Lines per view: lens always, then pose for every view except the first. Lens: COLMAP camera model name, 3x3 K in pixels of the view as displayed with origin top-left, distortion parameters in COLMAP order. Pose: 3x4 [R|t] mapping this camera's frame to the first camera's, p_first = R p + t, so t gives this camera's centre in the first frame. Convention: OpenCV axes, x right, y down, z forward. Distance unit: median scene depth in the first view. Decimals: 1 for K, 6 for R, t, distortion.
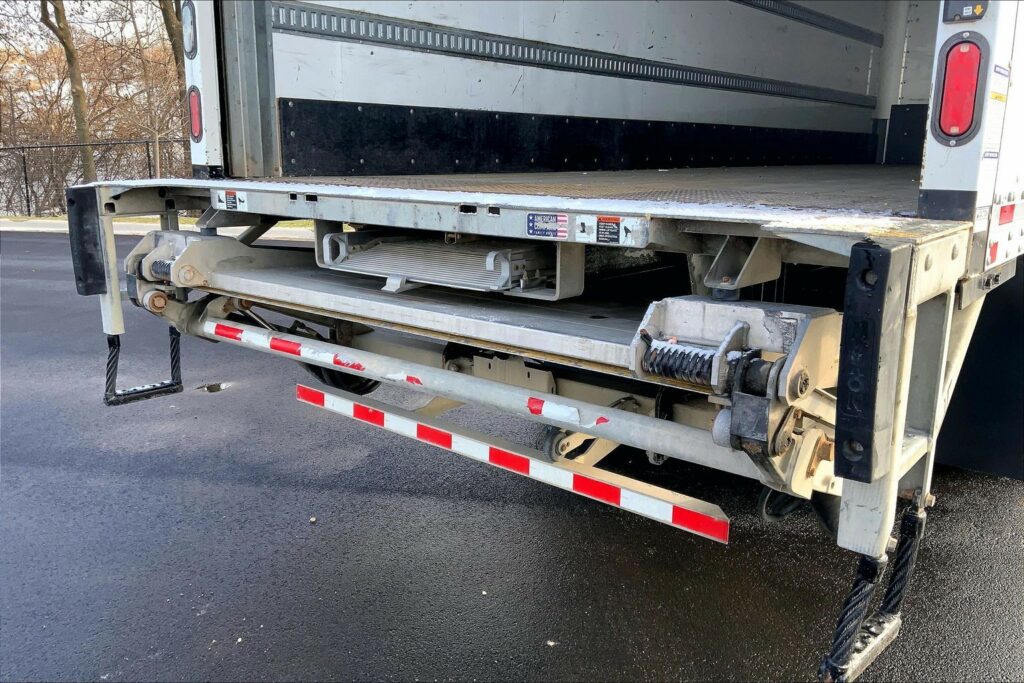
lens RADIAL K [[843.8, 0, 513.1], [0, 843.8, 347.7], [0, 0, 1]] dist [0.095632, -0.159457]
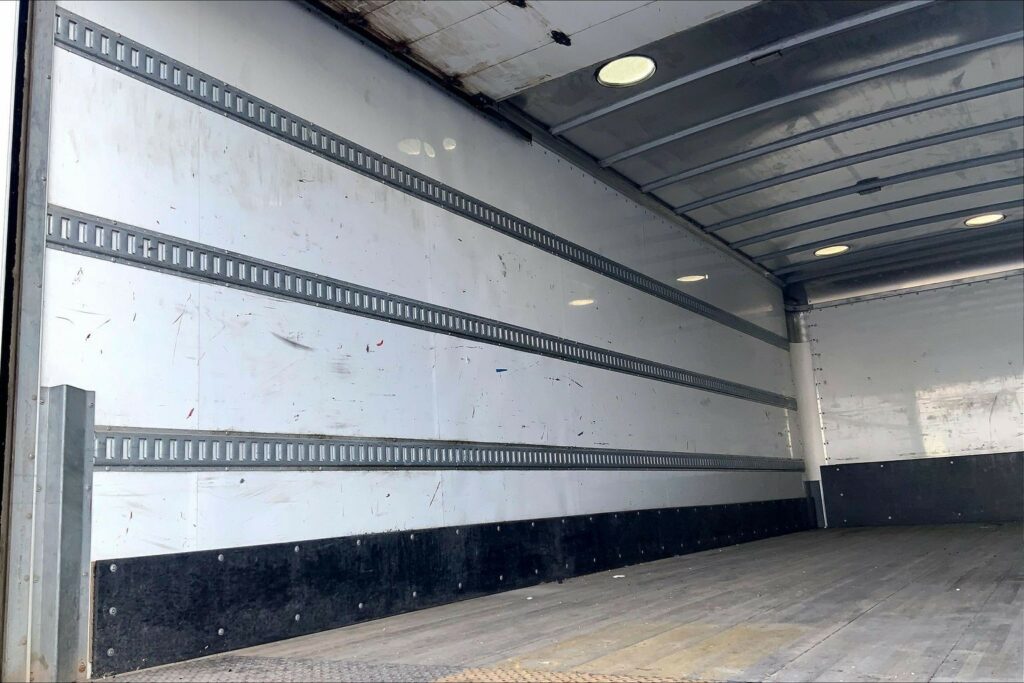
lens RADIAL K [[843.8, 0, 508.8], [0, 843.8, 345.3], [0, 0, 1]] dist [0.095632, -0.159457]
pose [[0.992343, -0.054985, 0.110595, -0.008558], [0.095602, 0.908880, -0.405953, -0.128947], [-0.078196, 0.413418, 0.907178, 0.254464]]
